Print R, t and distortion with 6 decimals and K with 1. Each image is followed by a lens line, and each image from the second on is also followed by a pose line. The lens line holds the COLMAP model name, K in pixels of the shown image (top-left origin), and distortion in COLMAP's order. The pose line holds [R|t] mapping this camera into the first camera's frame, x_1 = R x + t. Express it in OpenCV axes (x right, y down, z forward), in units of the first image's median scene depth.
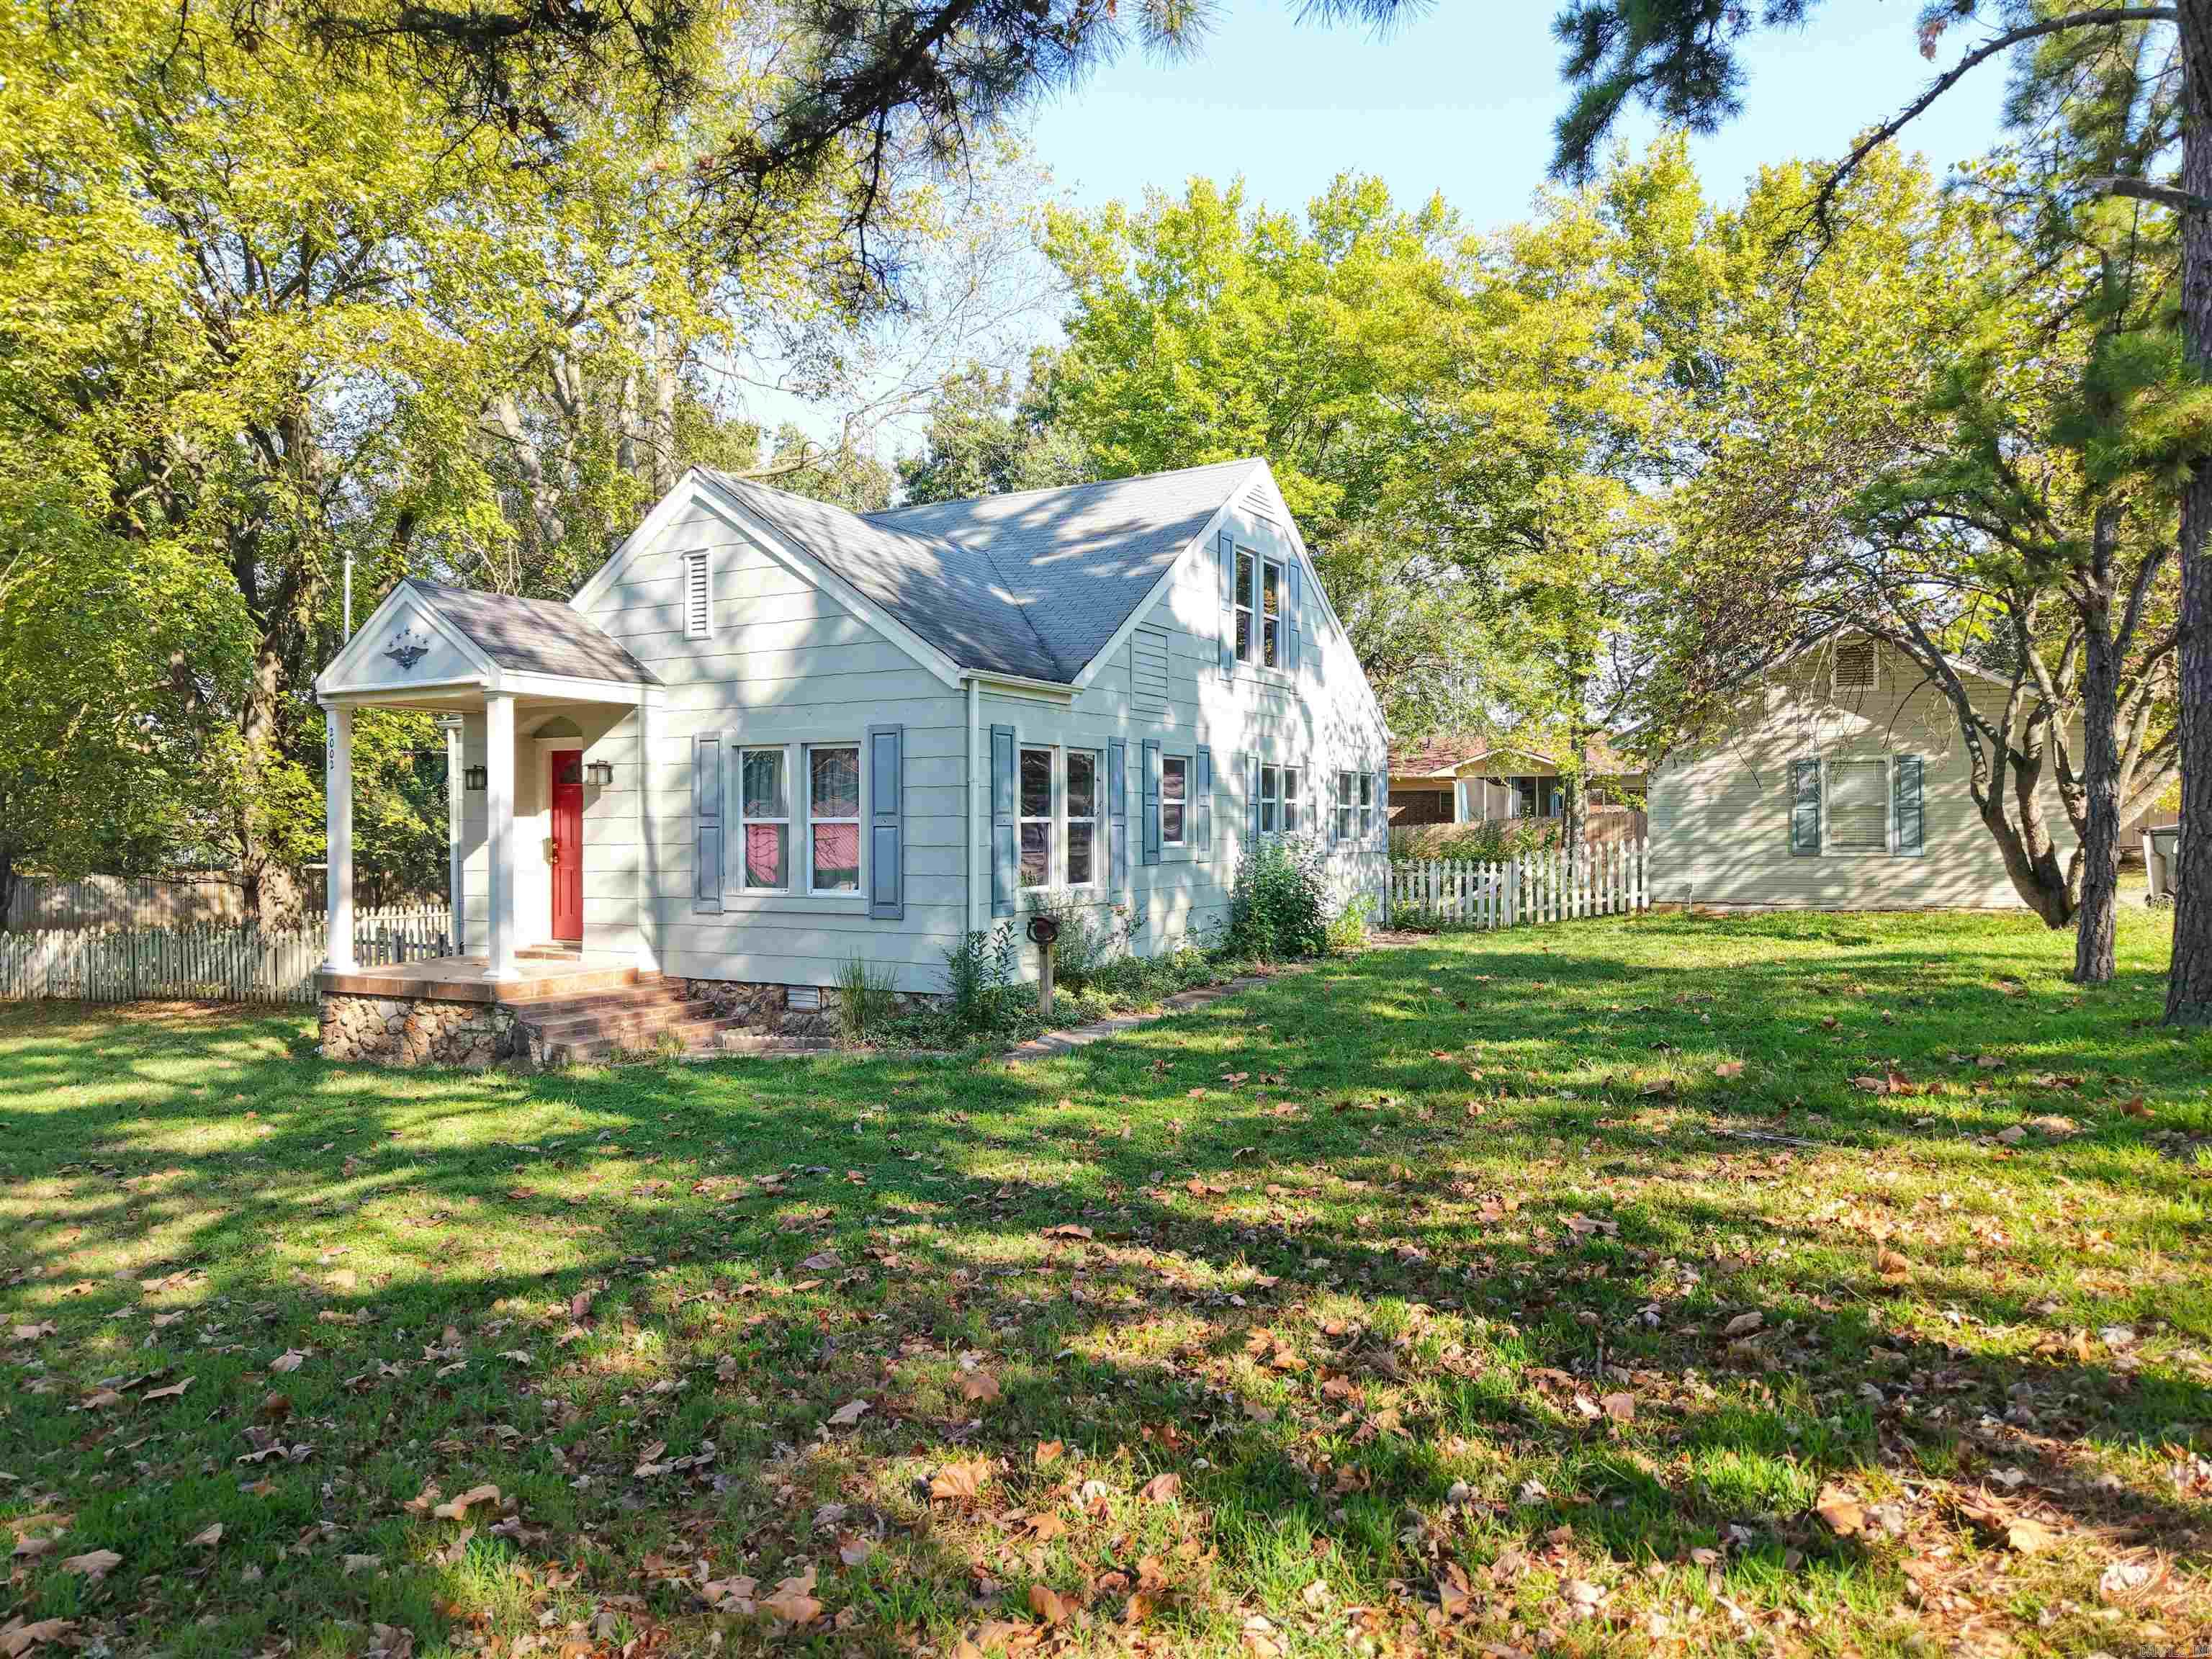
lens RADIAL K [[1450.5, 0, 1106.0], [0, 1450.5, 829.5], [0, 0, 1]] dist [0.058167, -0.105761]
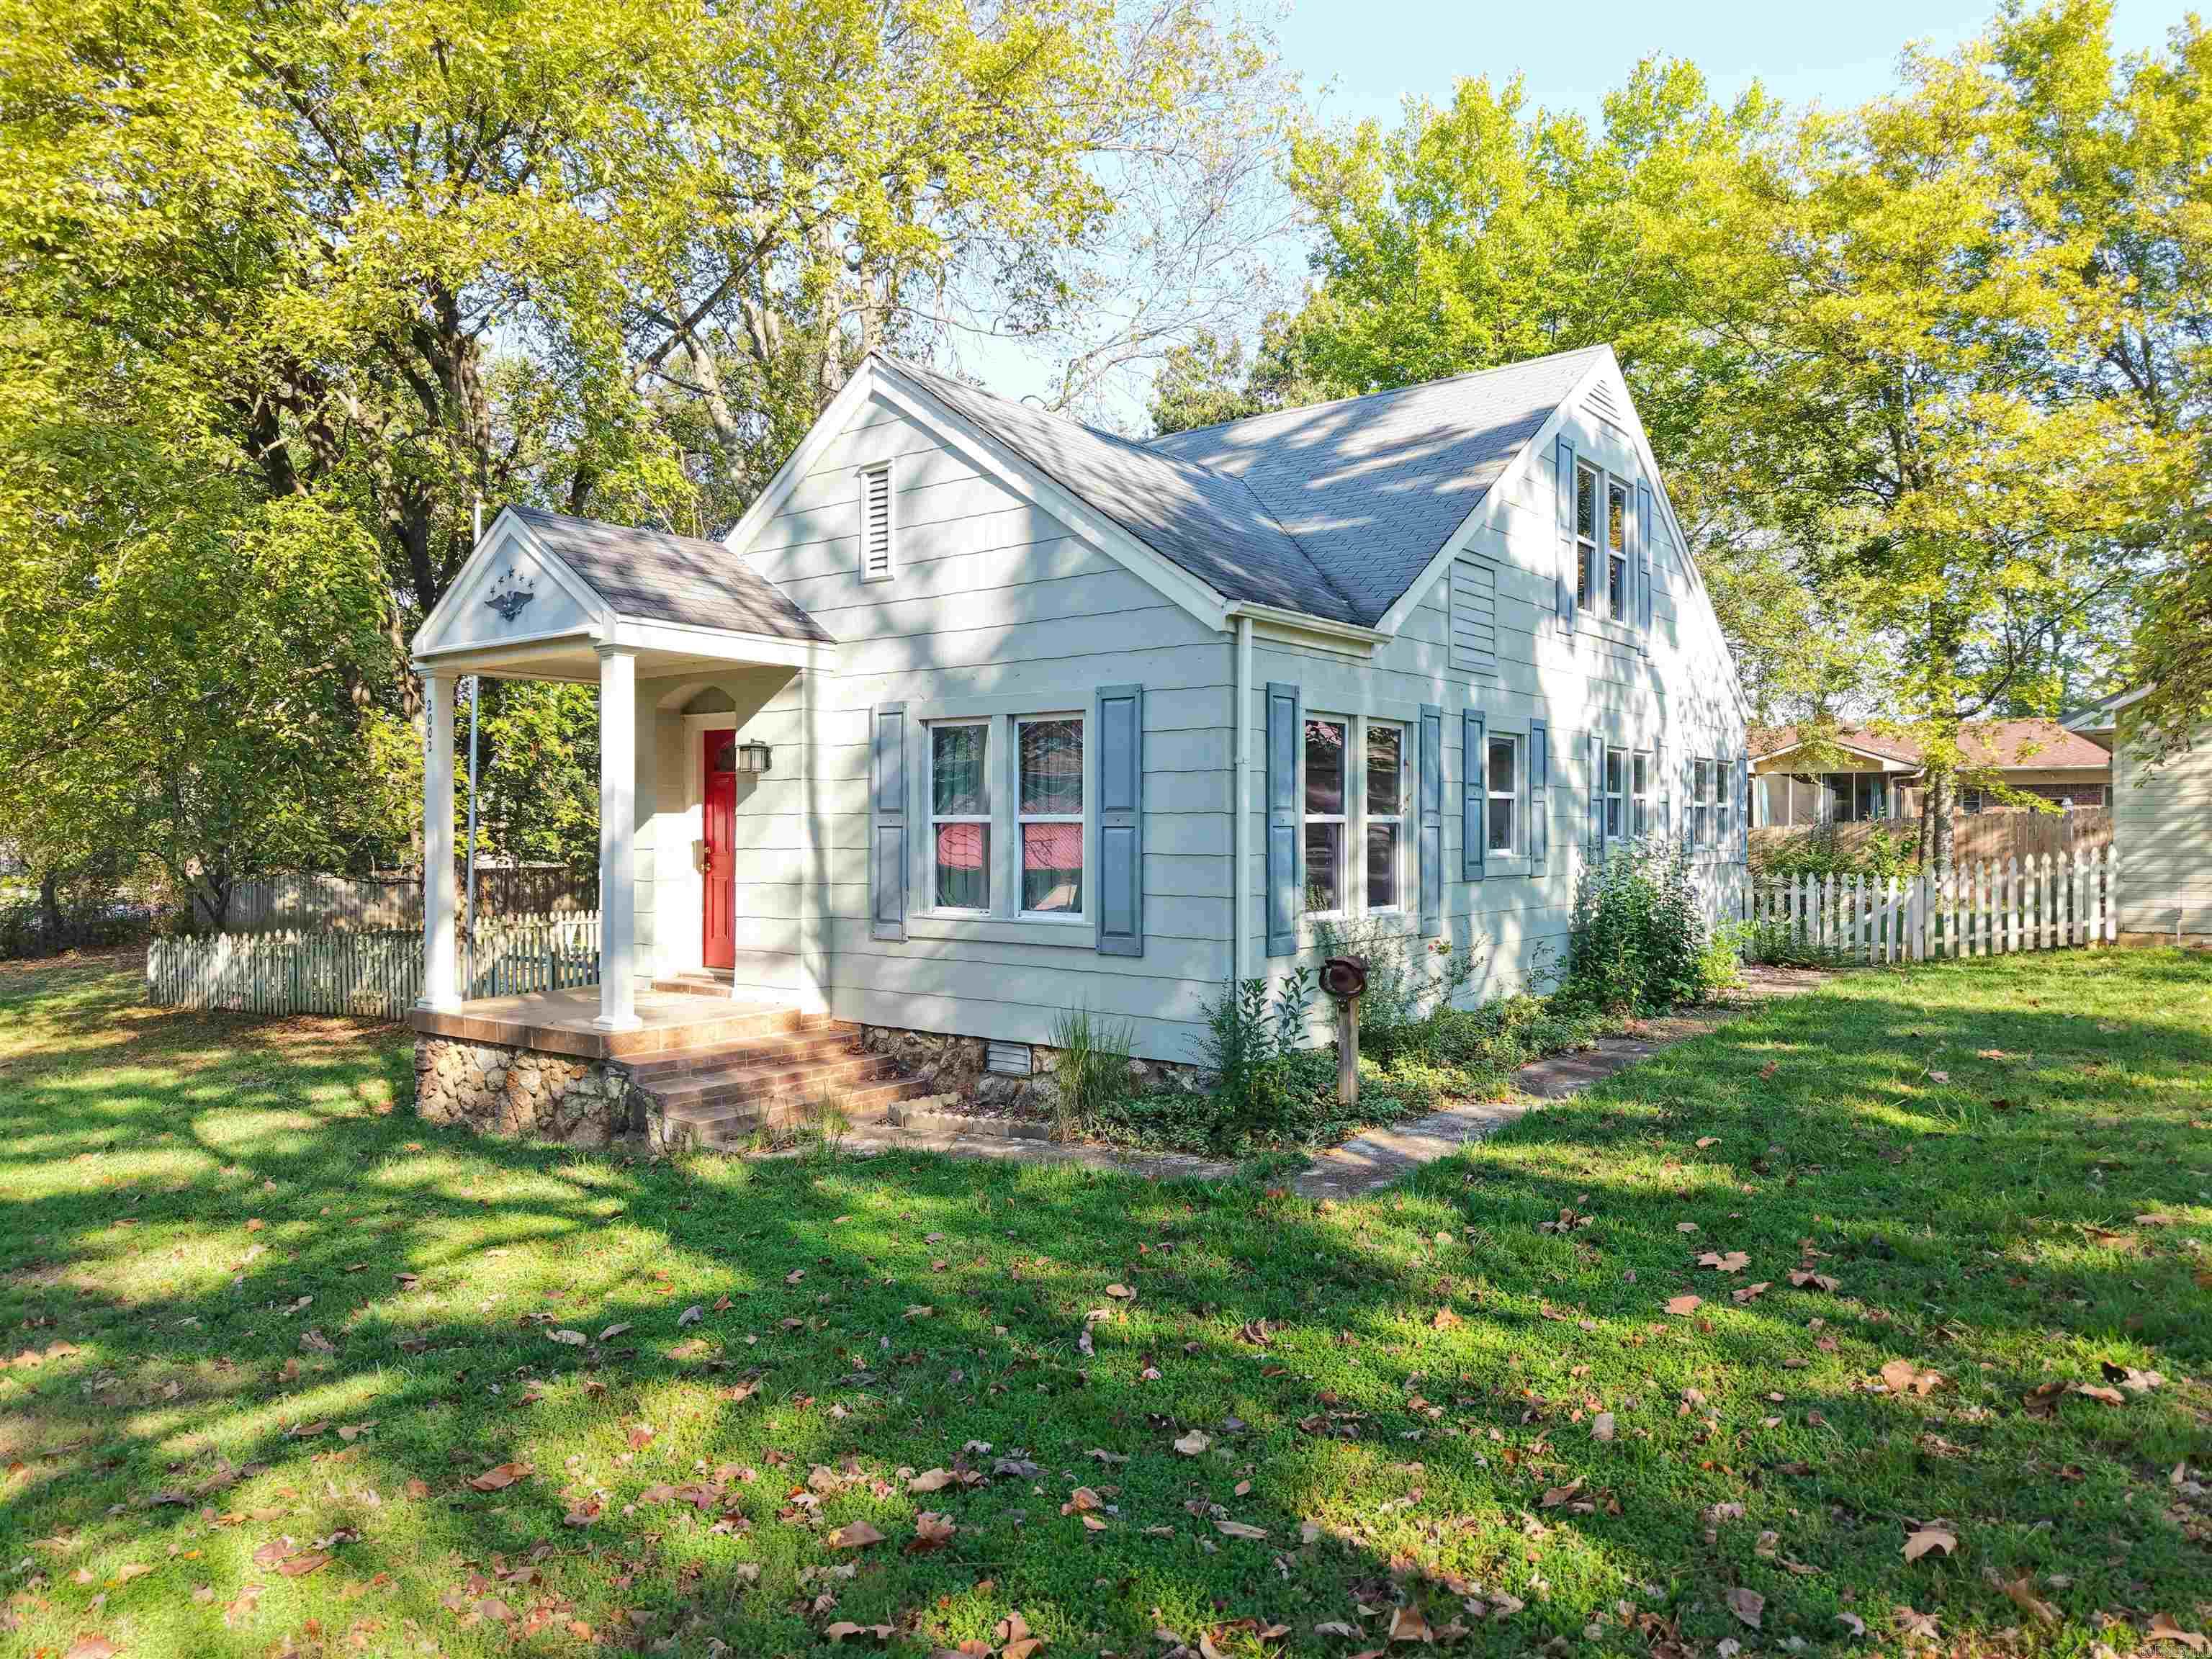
lens RADIAL K [[1450.5, 0, 1106.0], [0, 1450.5, 829.5], [0, 0, 1]] dist [0.058167, -0.105761]
pose [[0.989103, 0.004494, -0.147155, -0.046722], [-0.004694, 0.999988, -0.001012, -0.000152], [0.147149, 0.001692, 0.989113, 0.252813]]
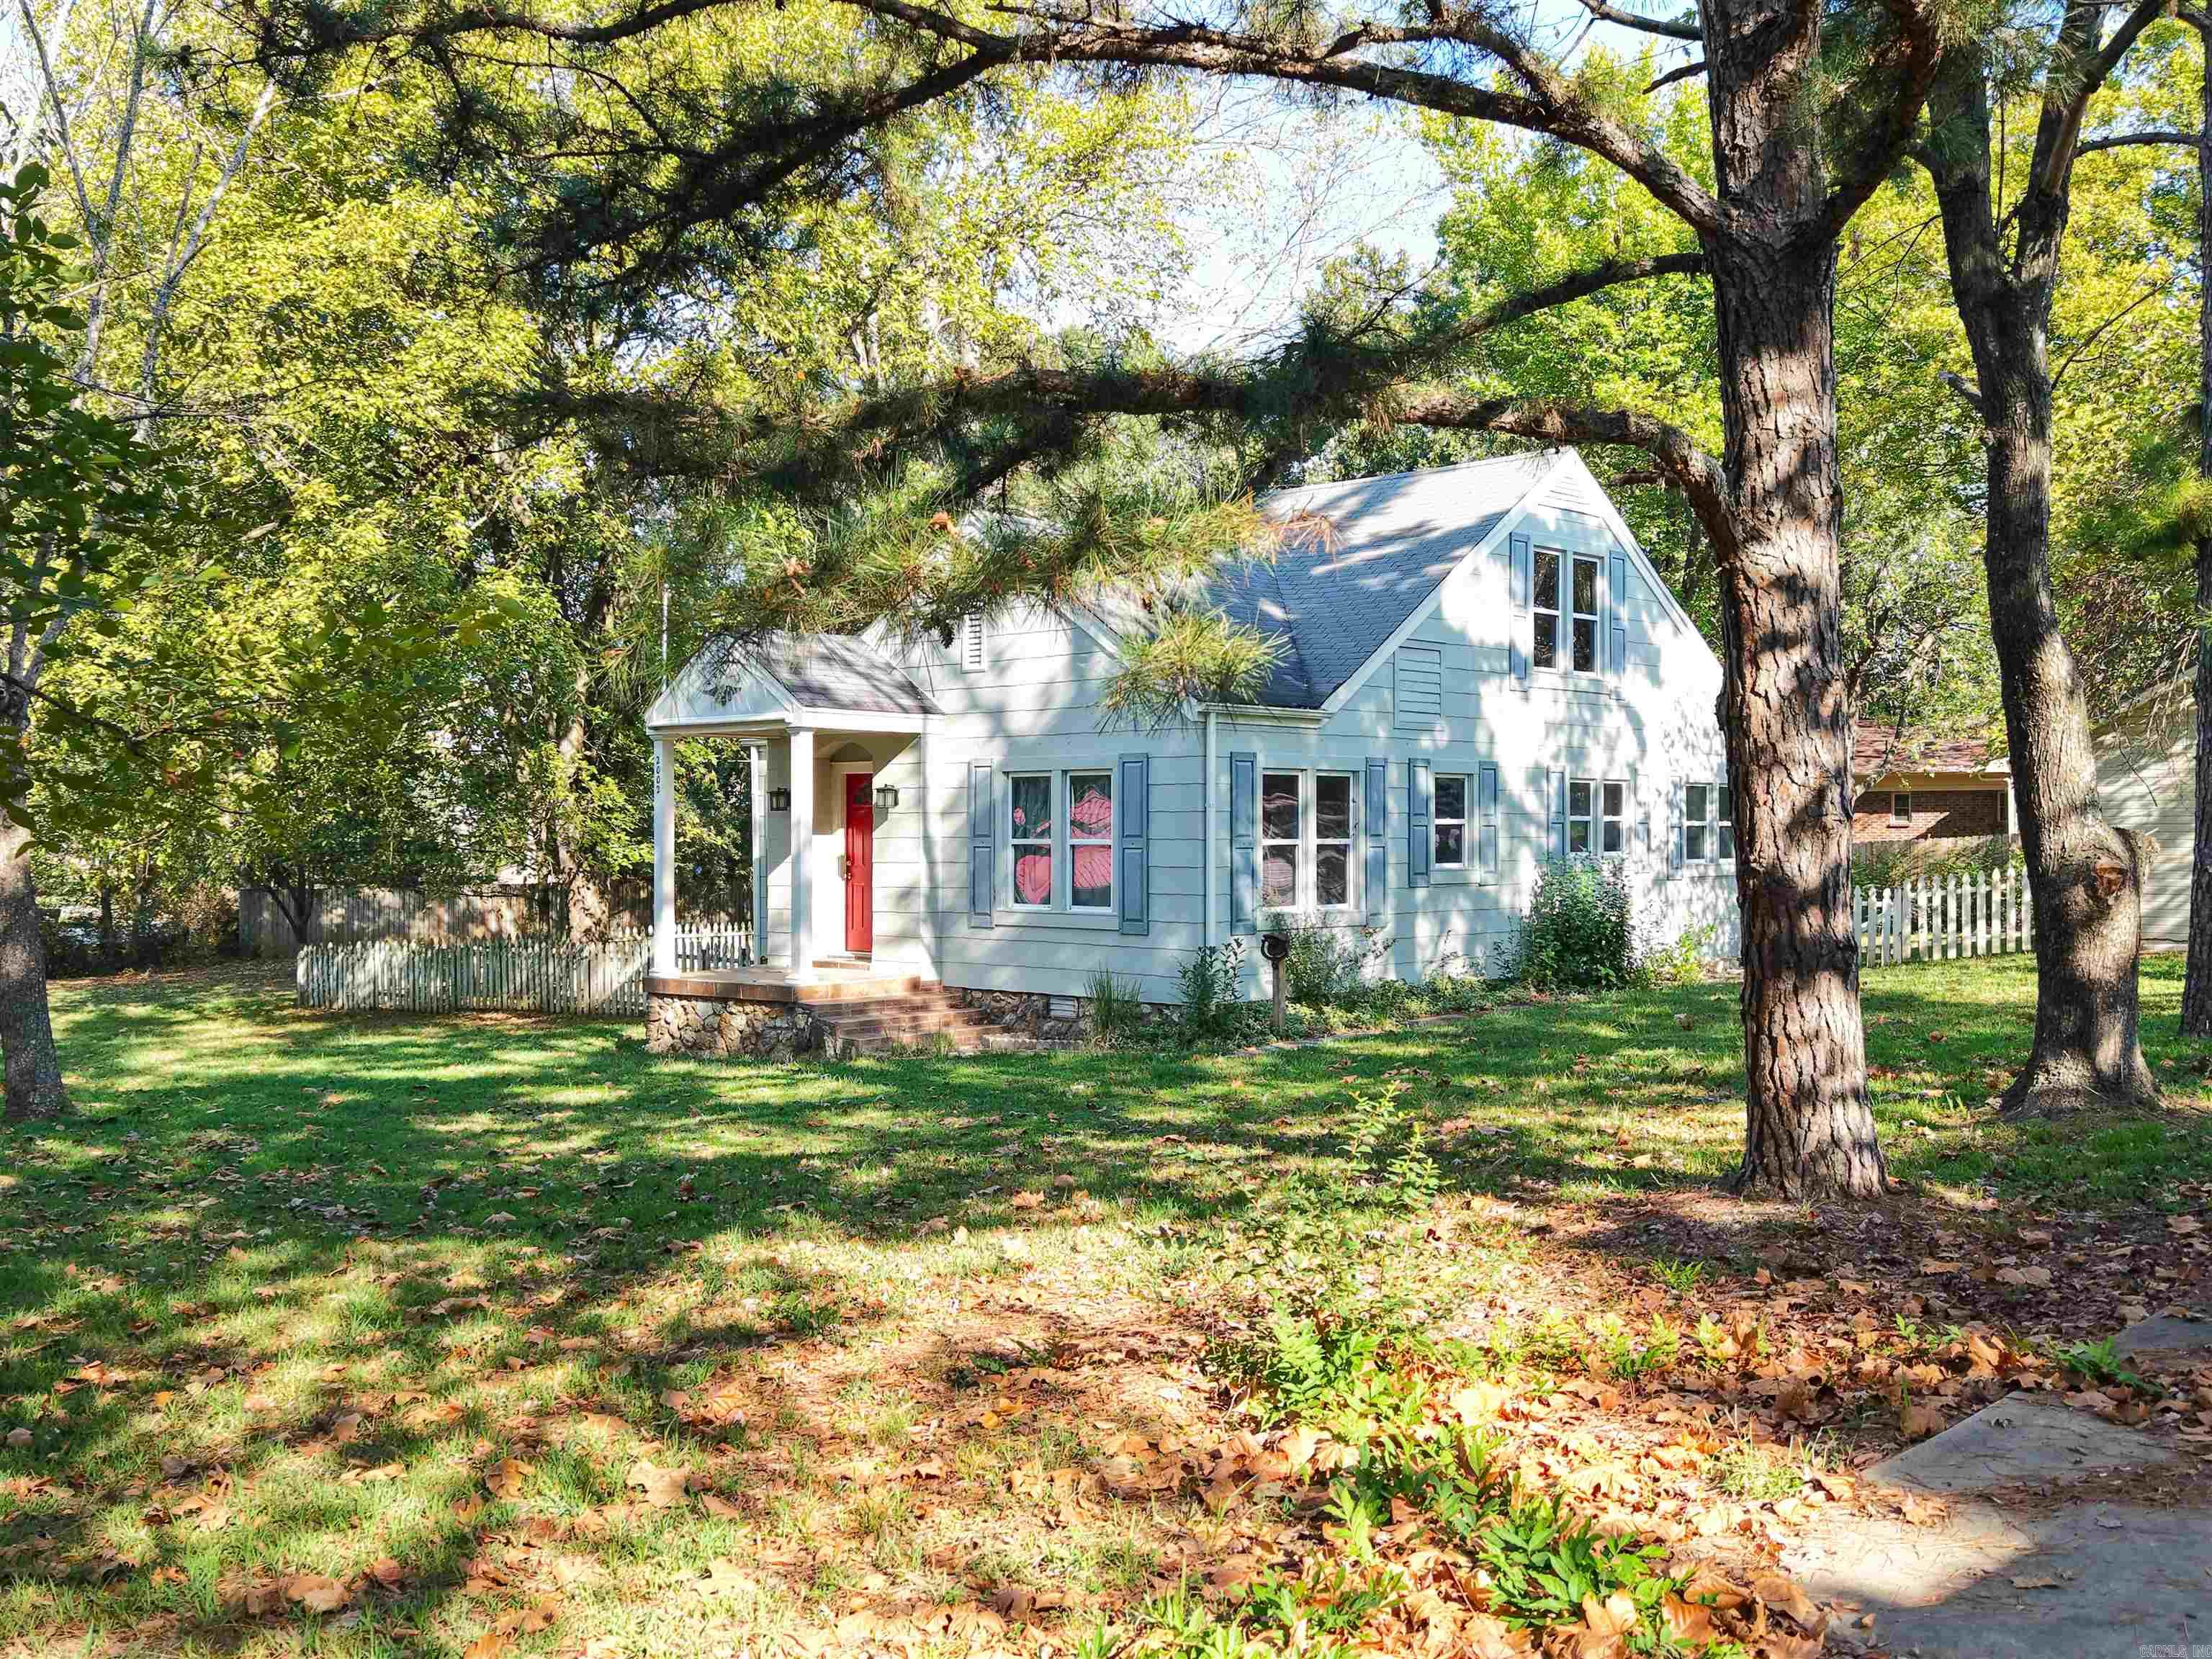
lens RADIAL K [[2083.1, 0, 1106.0], [0, 2083.1, 829.5], [0, 0, 1]] dist [0.247142, -0.000226]
pose [[0.969524, 0.003271, -0.244973, 0.181419], [-0.003044, 0.999995, 0.001307, -0.015745], [0.244975, -0.000522, 0.969529, -0.440657]]
